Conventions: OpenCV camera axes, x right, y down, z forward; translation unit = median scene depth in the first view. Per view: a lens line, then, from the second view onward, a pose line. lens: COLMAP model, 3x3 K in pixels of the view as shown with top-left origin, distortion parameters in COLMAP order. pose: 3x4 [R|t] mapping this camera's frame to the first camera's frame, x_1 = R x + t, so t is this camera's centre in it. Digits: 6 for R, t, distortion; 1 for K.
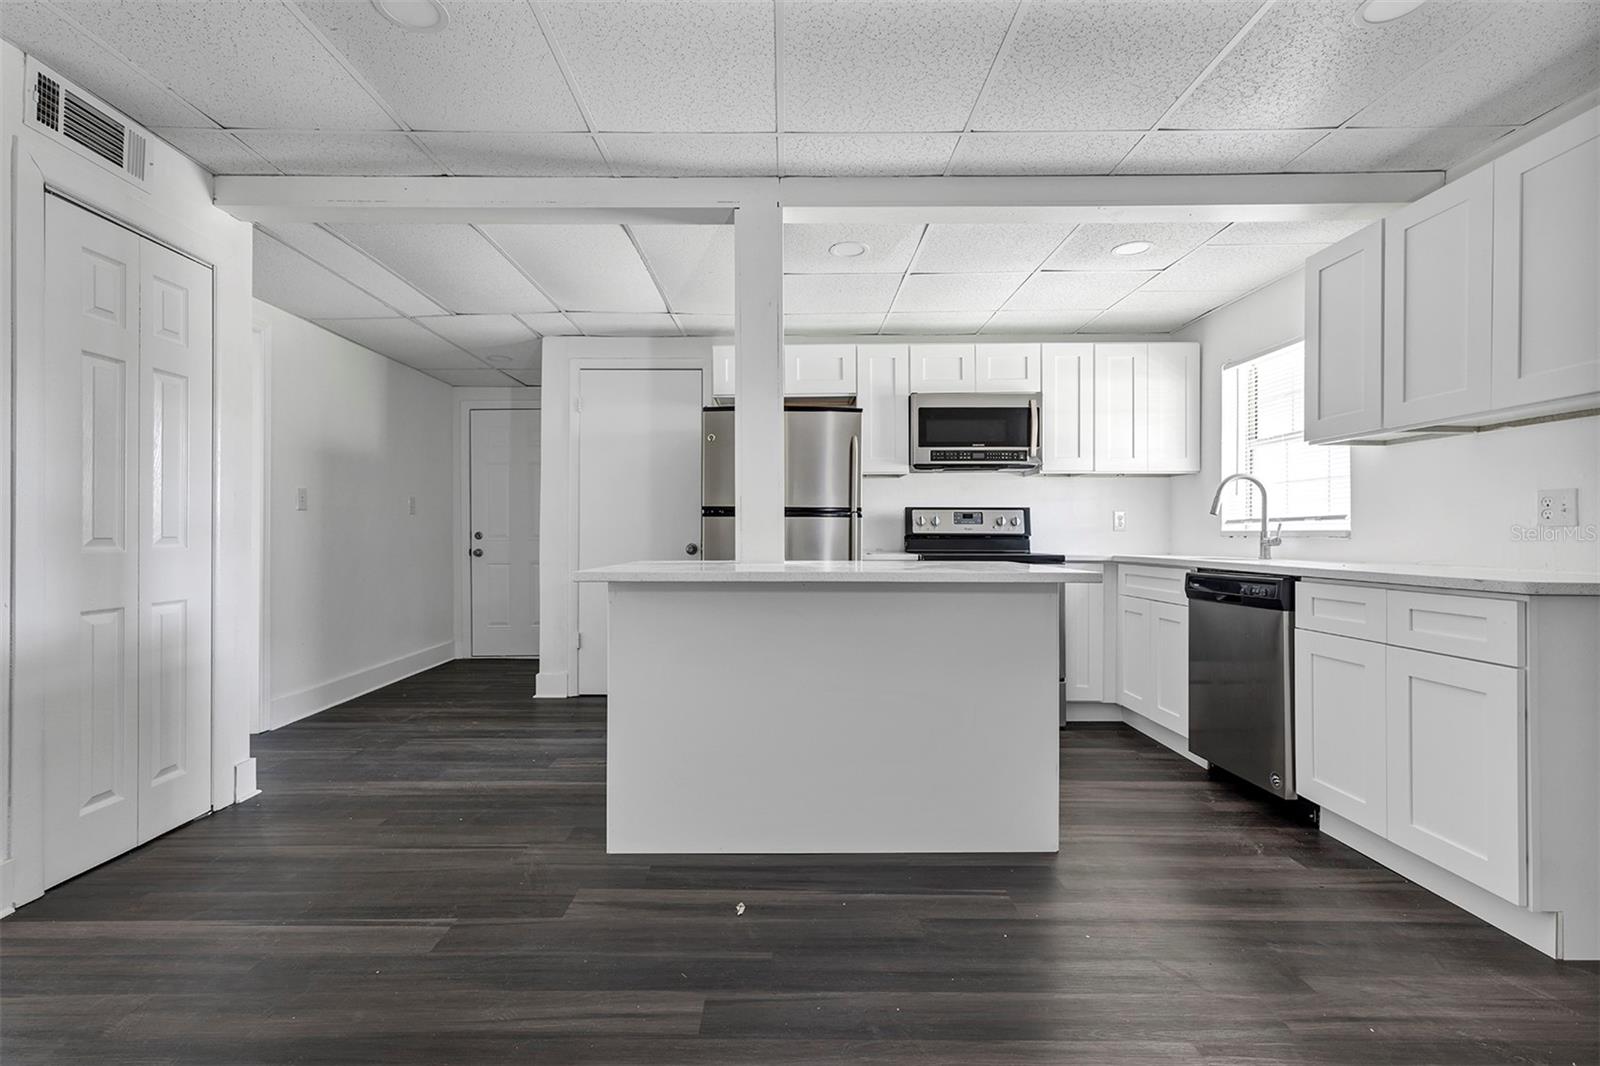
lens RADIAL K [[723.7, 0, 794.5], [0, 723.7, 529.8], [0, 0, 1]] dist [0.007136, 0.000055]
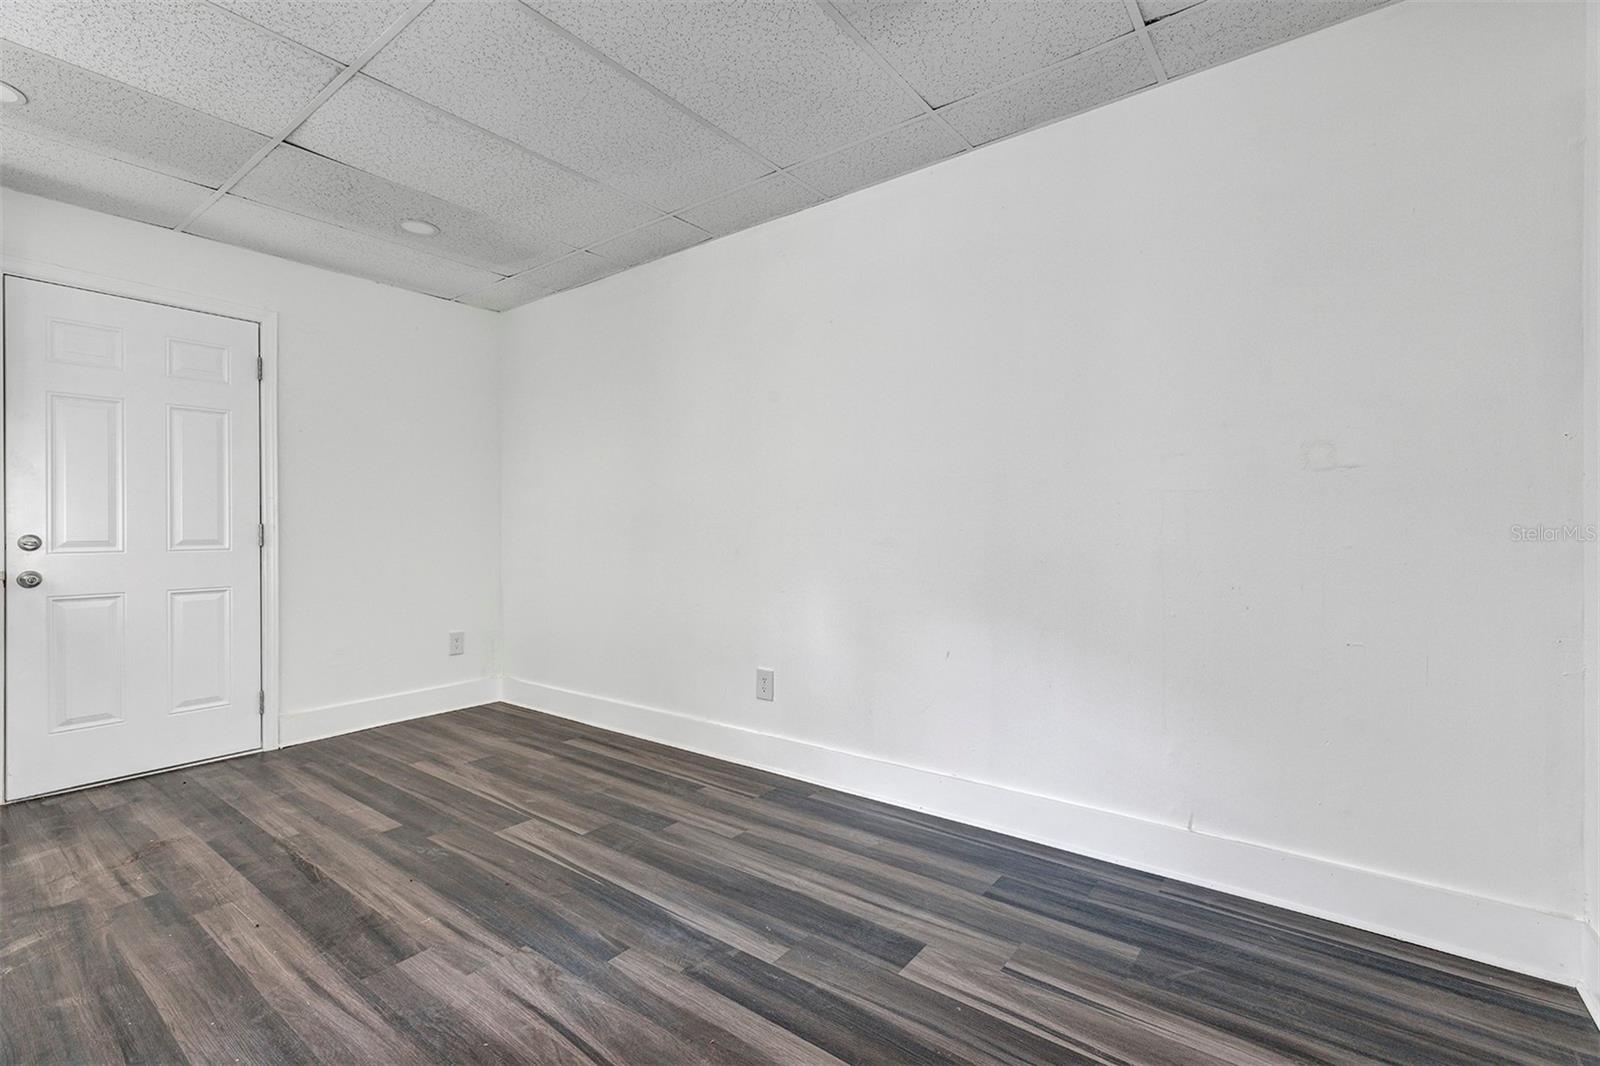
lens RADIAL K [[723.7, 0, 785.7], [0, 723.7, 528.9], [0, 0, 1]] dist [0.007136, 0.000055]
pose [[-0.785893, 0.001957, 0.618360, -0.623300], [0.002493, 0.999997, 0.000004, -0.001060], [-0.618358, 0.001544, -0.785895, 0.754819]]
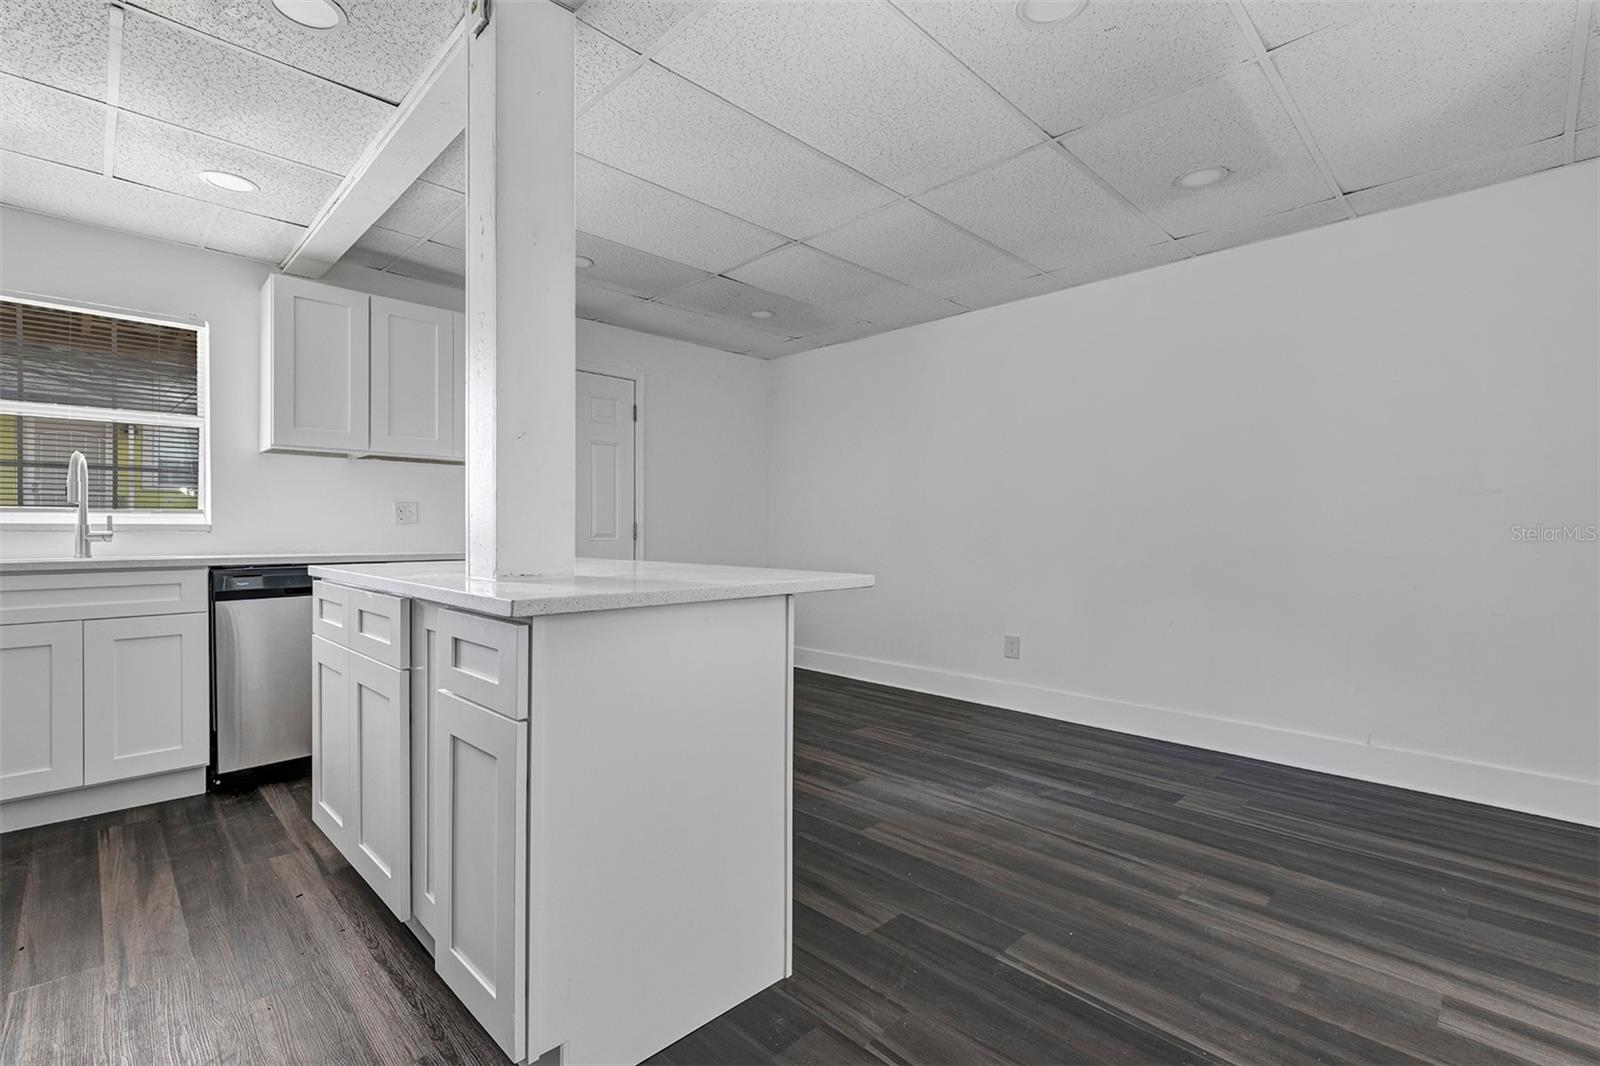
lens RADIAL K [[723.7, 0, 786.5], [0, 723.7, 533.1], [0, 0, 1]] dist [0.007136, 0.000055]
pose [[-0.692494, -0.007691, 0.721382, -0.667888], [-0.008349, 0.999962, 0.002647, 0.003629], [-0.721375, -0.004190, -0.692532, 1.301185]]
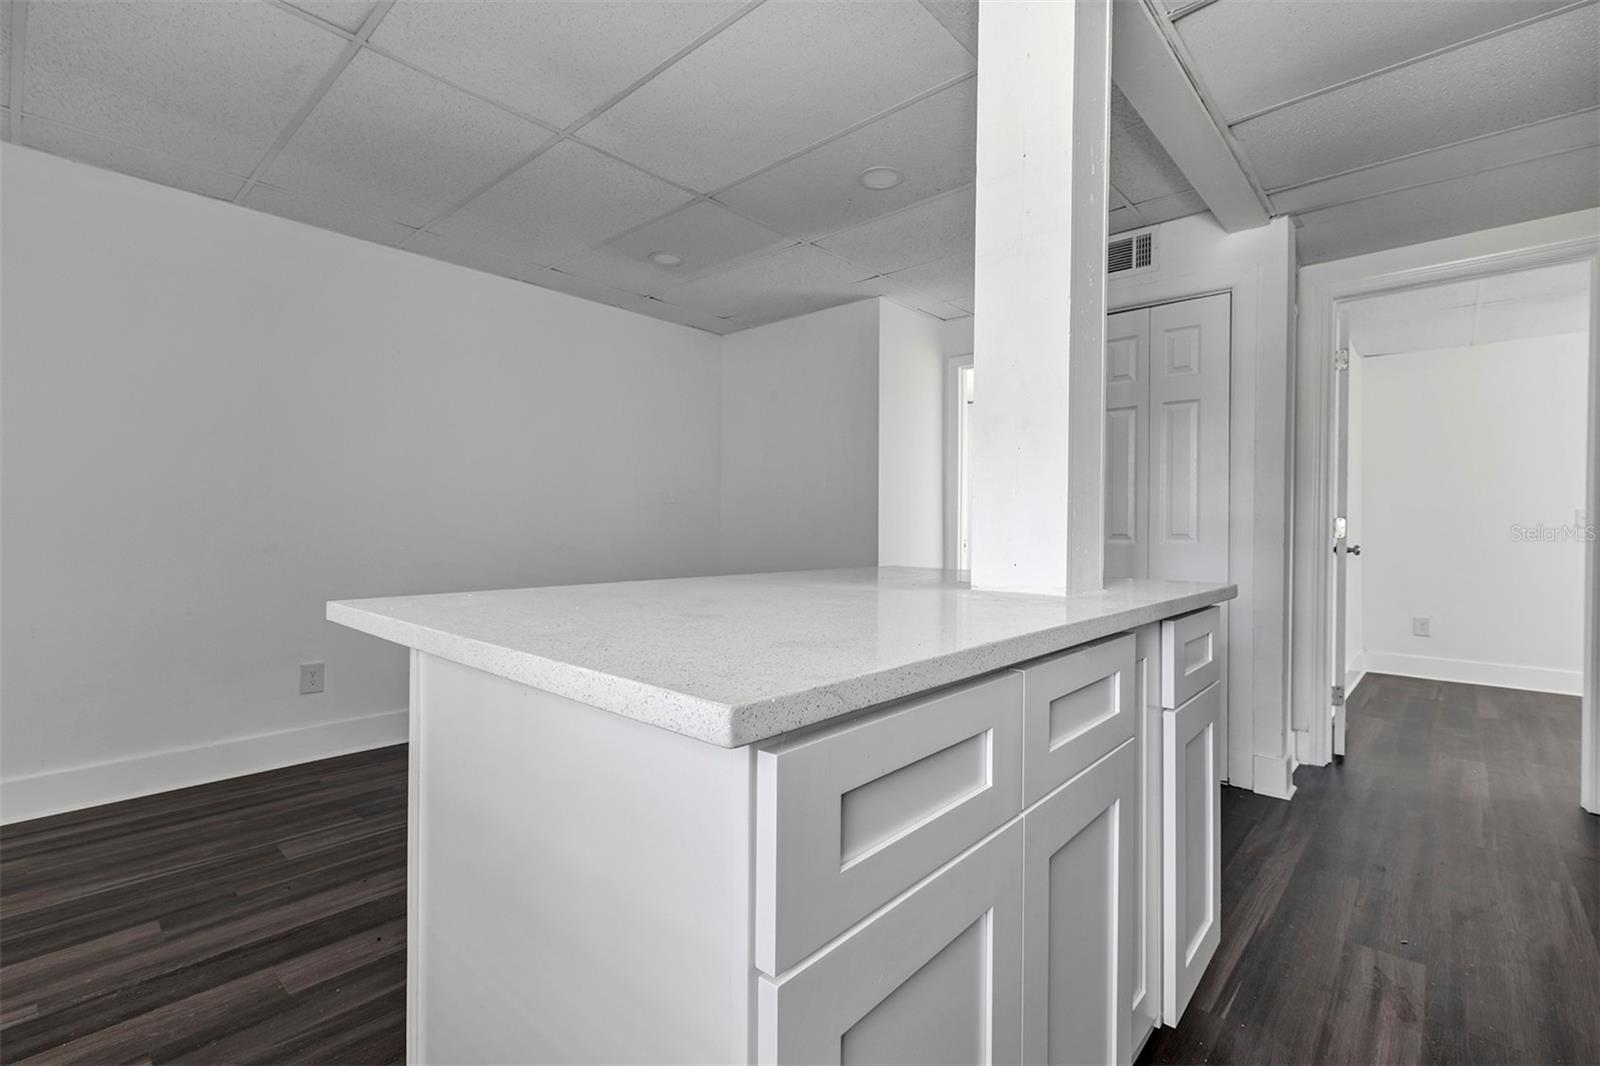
lens RADIAL K [[723.7, 0, 790.8], [0, 723.7, 527.3], [0, 0, 1]] dist [0.007136, 0.000055]
pose [[-0.685349, -0.002146, -0.728211, 0.453511], [-0.001102, 0.999998, -0.001910, 0.000589], [0.728214, -0.000507, -0.685350, 1.261330]]
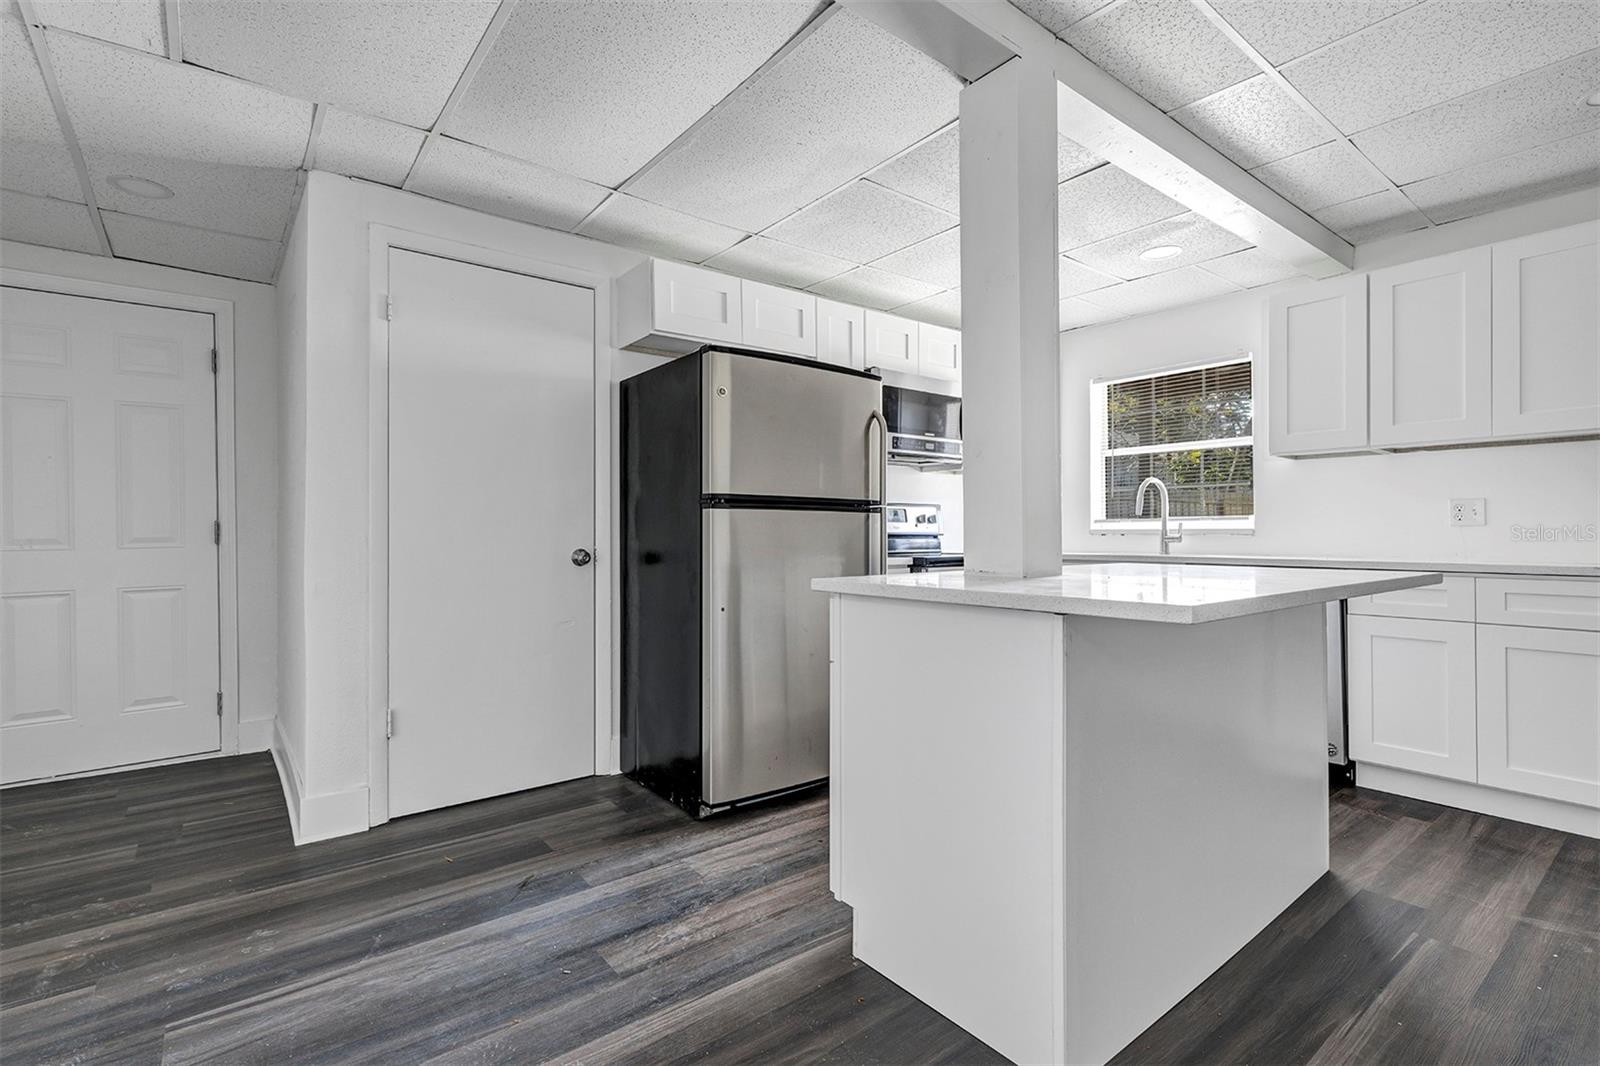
lens RADIAL K [[723.7, 0, 793.6], [0, 723.7, 543.0], [0, 0, 1]] dist [0.007136, 0.000055]
pose [[0.788107, -0.013591, 0.615389, -0.666444], [0.000908, 0.999781, 0.020917, -0.001742], [-0.615538, -0.015926, 0.787946, 0.596691]]
